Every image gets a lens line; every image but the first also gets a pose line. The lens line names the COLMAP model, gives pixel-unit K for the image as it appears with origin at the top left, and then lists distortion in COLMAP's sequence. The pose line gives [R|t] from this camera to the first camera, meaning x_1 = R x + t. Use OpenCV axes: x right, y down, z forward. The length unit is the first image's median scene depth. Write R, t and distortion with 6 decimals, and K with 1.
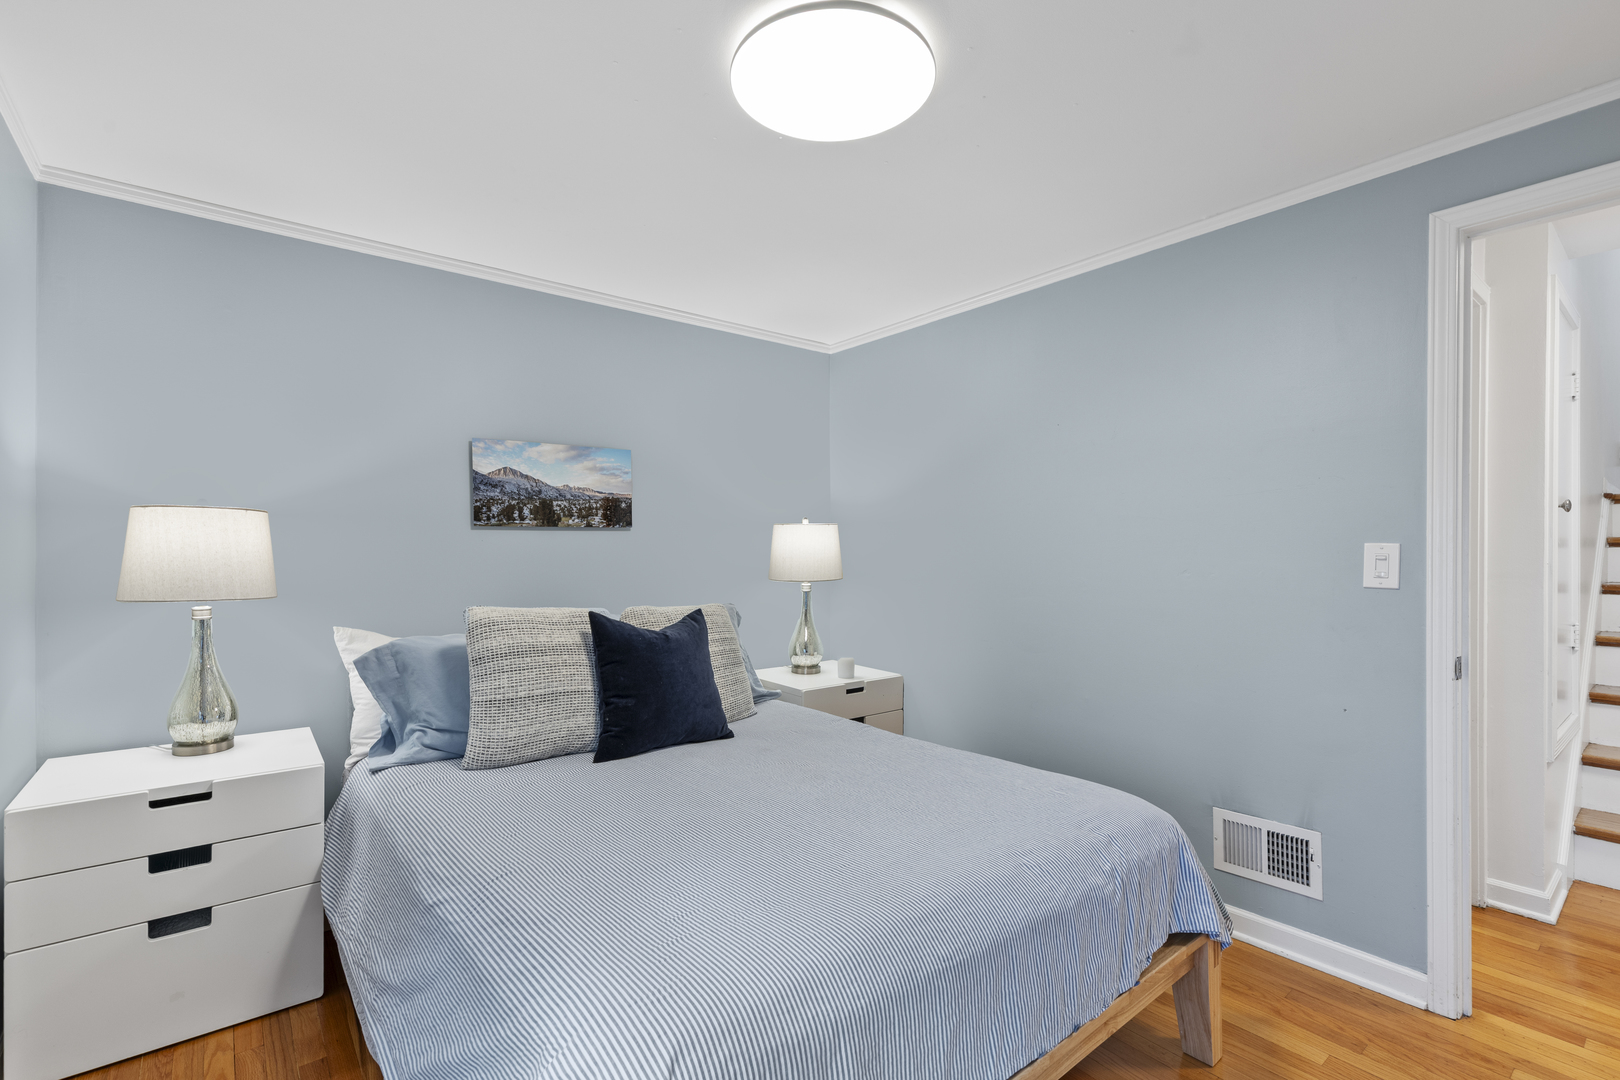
lens RADIAL K [[746.1, 0, 810.0], [0, 746.1, 540.0], [0, 0, 1]] dist [0.001226, -0.000472]
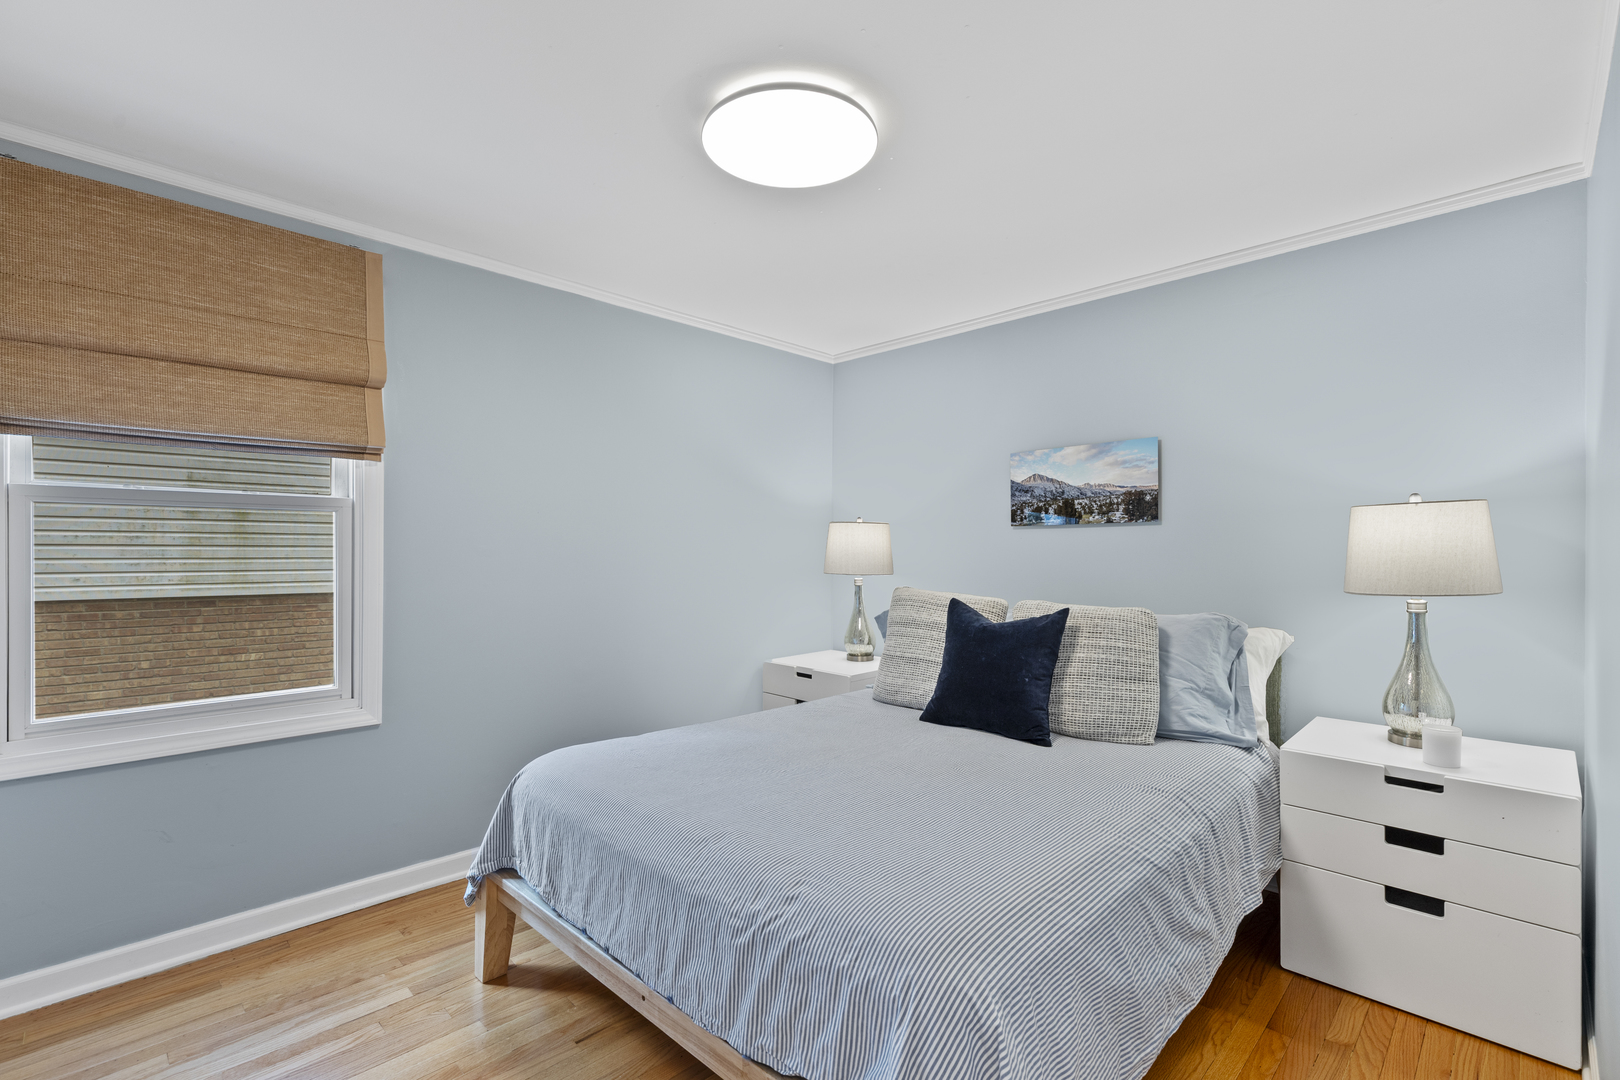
lens RADIAL K [[722.8, 0, 810.3], [0, 722.8, 544.8], [0, 0, 1]] dist [0.001753, -0.000159]
pose [[0.085143, -0.000086, -0.996369, 0.646156], [0.013885, 0.999903, 0.001100, 0.005421], [0.996272, -0.013928, 0.085136, 0.532557]]
